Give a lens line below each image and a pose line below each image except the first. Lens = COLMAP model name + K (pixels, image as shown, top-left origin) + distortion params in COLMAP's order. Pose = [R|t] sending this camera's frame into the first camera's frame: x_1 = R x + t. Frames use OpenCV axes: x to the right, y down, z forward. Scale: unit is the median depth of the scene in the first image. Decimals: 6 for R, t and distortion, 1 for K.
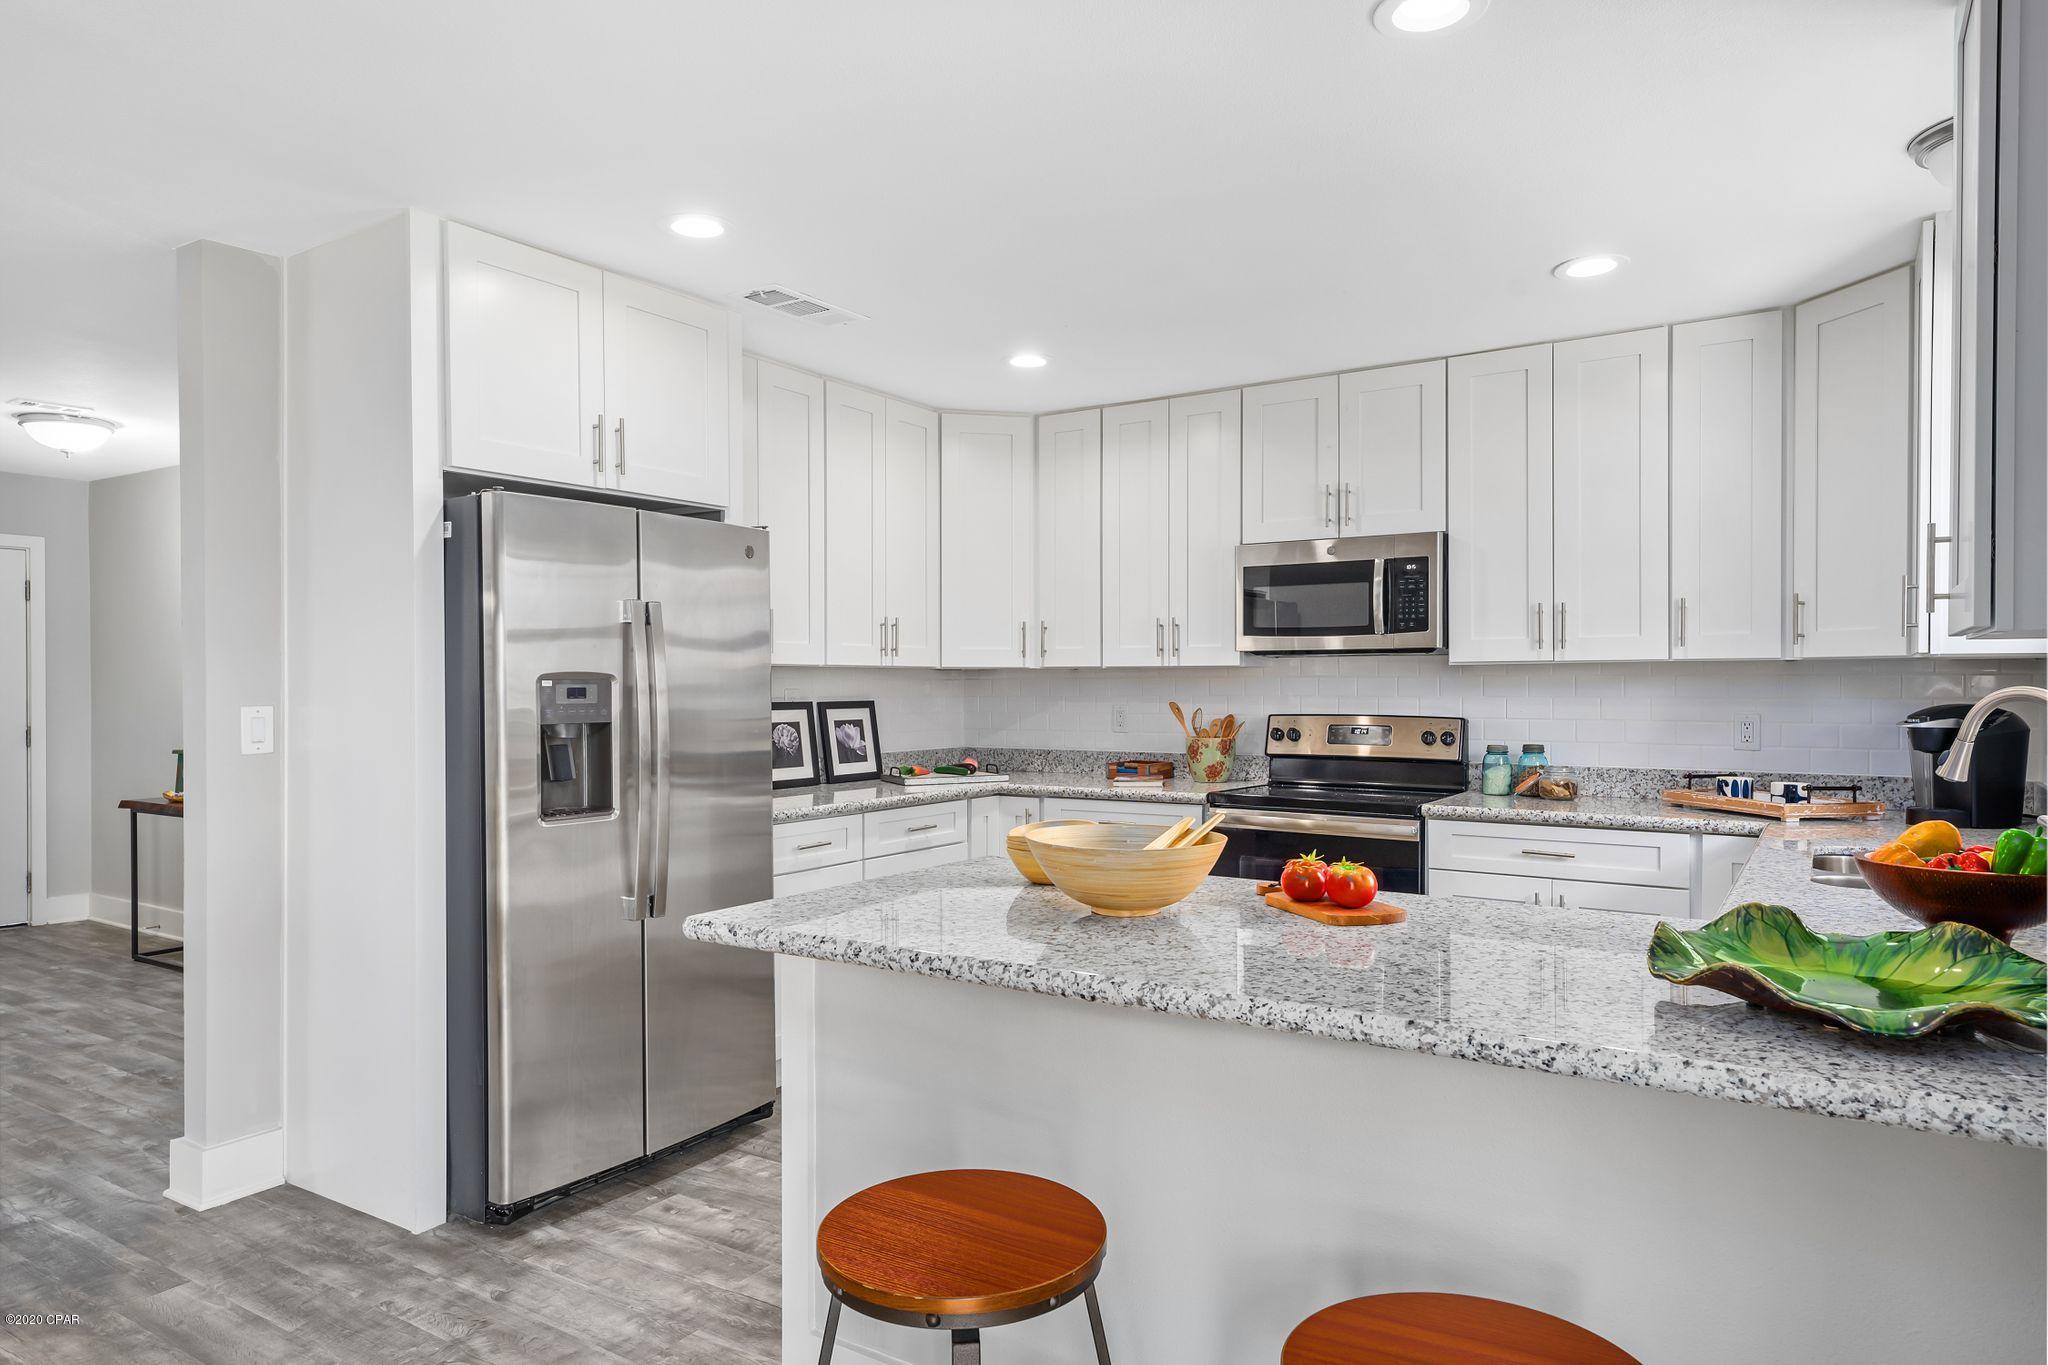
lens RADIAL K [[1250.3, 0, 1028.7], [0, 1250.3, 690.4], [0, 0, 1]] dist [0.021894, -0.000128]
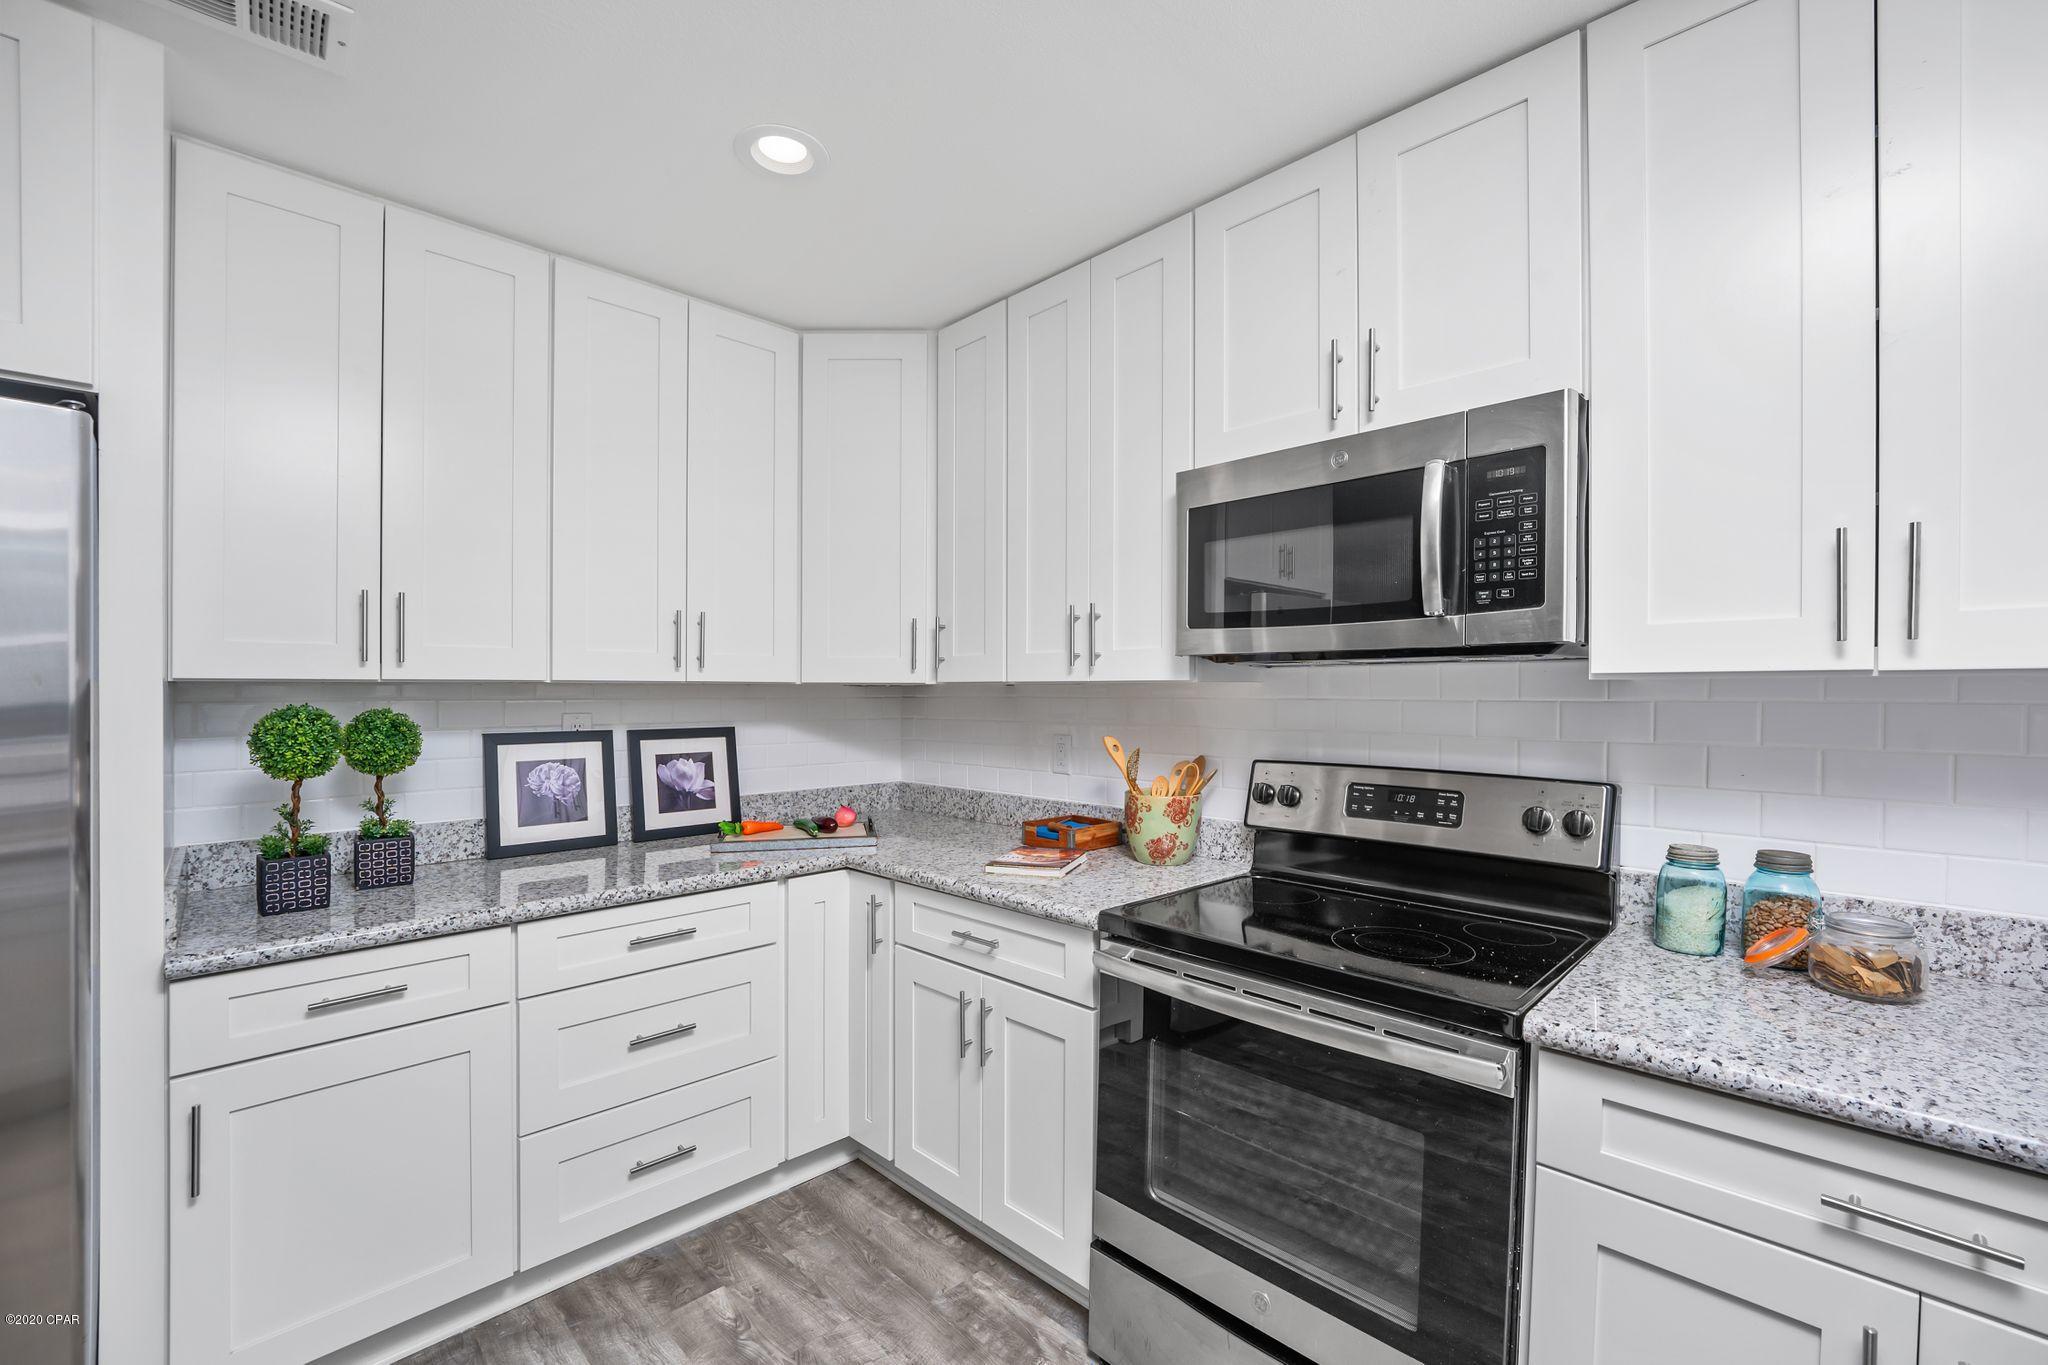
lens RADIAL K [[856.1, 0, 1036.0], [0, 856.1, 715.8], [0, 0, 1]] dist [-0.000961, -0.009125]
pose [[0.979267, 0.008033, -0.202416, 0.191969], [-0.003552, 0.999741, 0.022493, -0.013036], [0.202544, -0.021308, 0.979041, 0.627468]]
